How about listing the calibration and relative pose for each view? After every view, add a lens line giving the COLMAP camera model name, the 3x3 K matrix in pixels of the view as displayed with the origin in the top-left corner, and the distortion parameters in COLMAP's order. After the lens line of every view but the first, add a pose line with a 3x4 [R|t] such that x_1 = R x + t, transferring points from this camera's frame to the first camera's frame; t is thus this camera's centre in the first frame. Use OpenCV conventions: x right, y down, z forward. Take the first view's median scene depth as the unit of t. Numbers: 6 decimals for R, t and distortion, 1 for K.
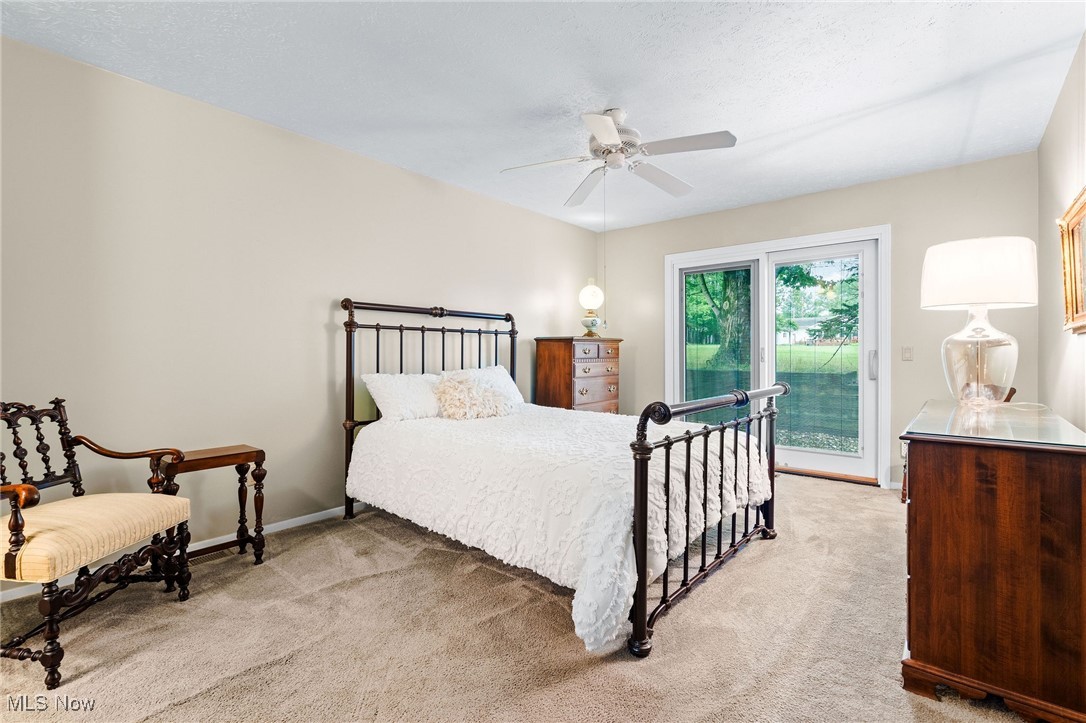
lens RADIAL K [[494.7, 0, 542.7], [0, 494.7, 357.2], [0, 0, 1]] dist [-0.005025, 0.001825]
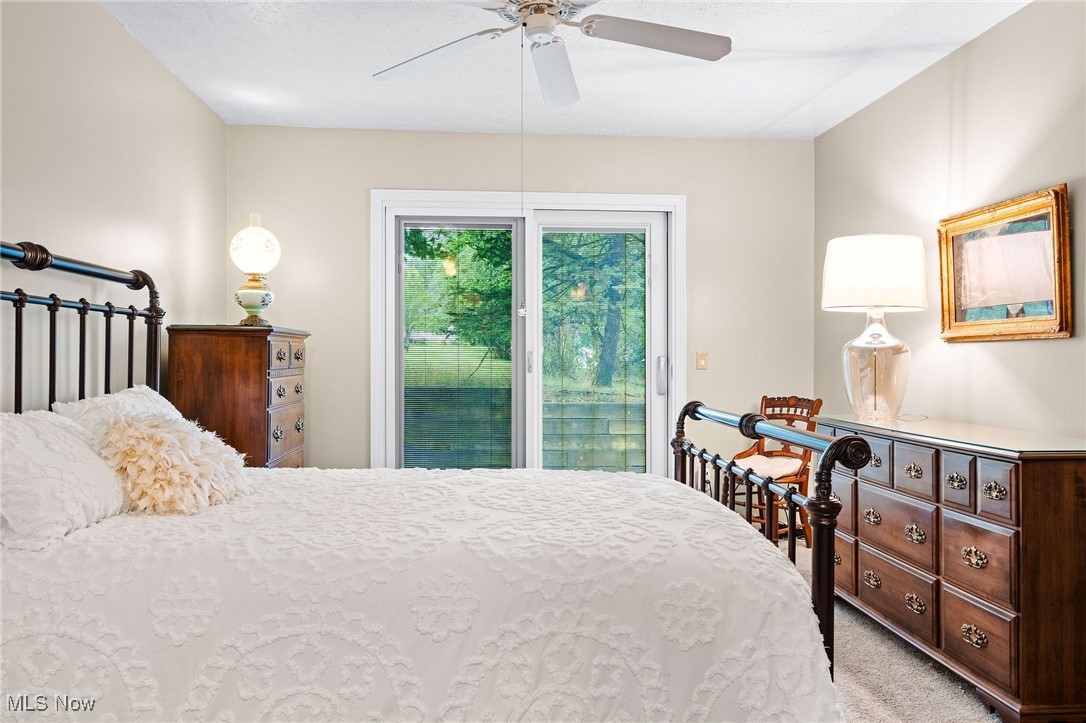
lens RADIAL K [[830.2, 0, 542.5], [0, 830.2, 358.6], [0, 0, 1]] dist [0.002326, 0.001650]
pose [[0.710473, 0.002795, 0.703719, -0.566700], [0.001278, 0.999985, -0.005262, -0.005468], [-0.703723, 0.004638, 0.710459, 0.329317]]
